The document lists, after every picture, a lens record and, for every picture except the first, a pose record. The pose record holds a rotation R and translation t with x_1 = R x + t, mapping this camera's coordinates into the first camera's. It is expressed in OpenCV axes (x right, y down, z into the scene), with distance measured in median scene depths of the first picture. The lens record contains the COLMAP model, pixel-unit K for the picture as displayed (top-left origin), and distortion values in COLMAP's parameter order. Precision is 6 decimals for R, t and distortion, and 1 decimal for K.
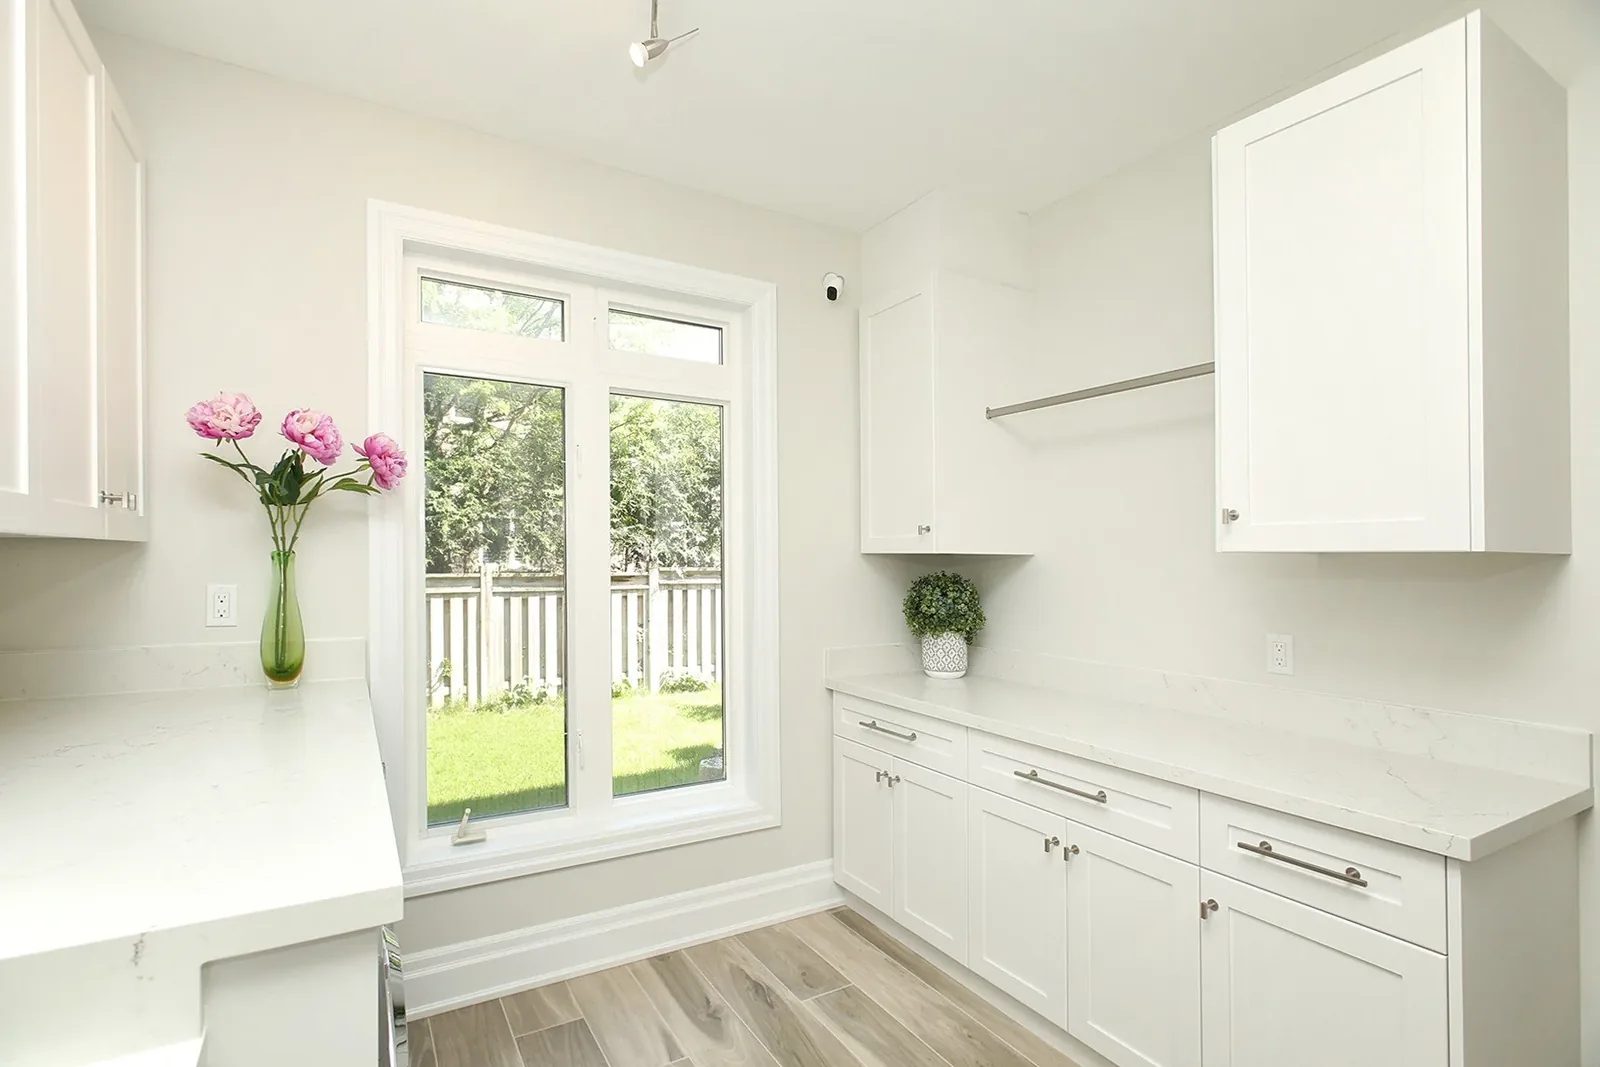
lens RADIAL K [[759.6, 0, 782.6], [0, 759.6, 560.2], [0, 0, 1]] dist [0.001768, 0.000674]
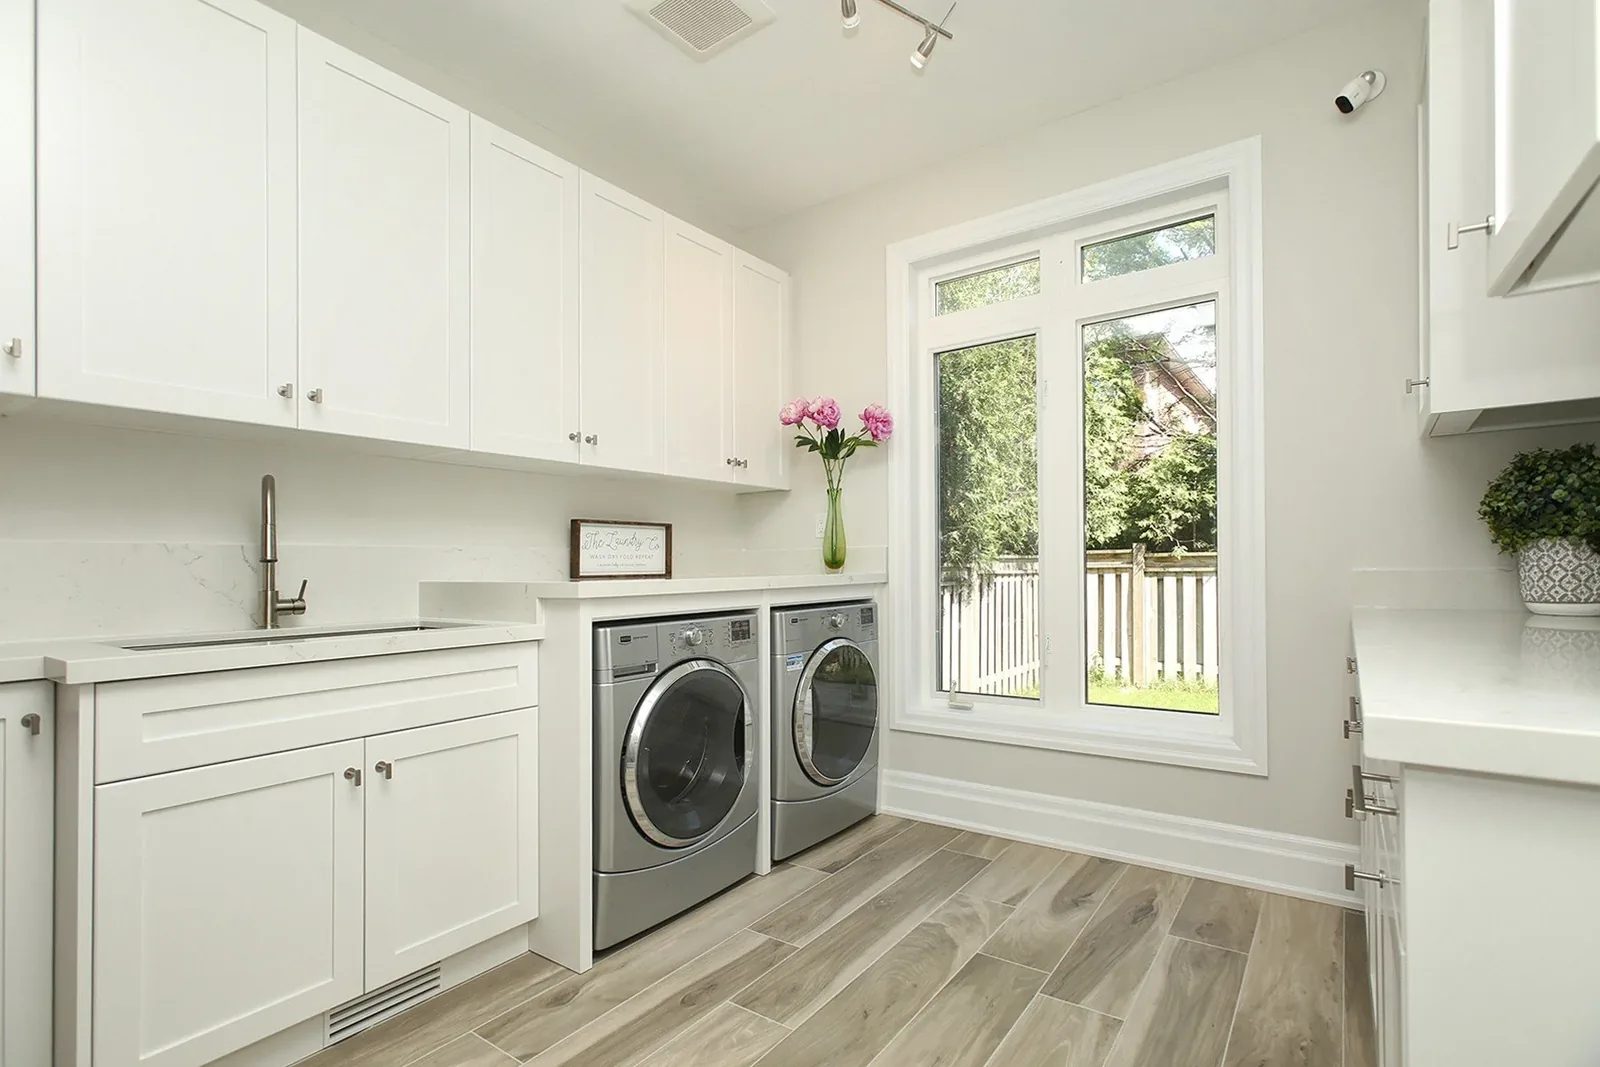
lens RADIAL K [[758.9, 0, 802.4], [0, 758.9, 567.4], [0, 0, 1]] dist [0.014980, 0.000447]
pose [[0.417334, -0.009435, -0.908704, 0.692859], [0.013791, 0.999897, -0.004049, 0.142817], [0.908649, -0.010842, 0.417421, 0.232326]]
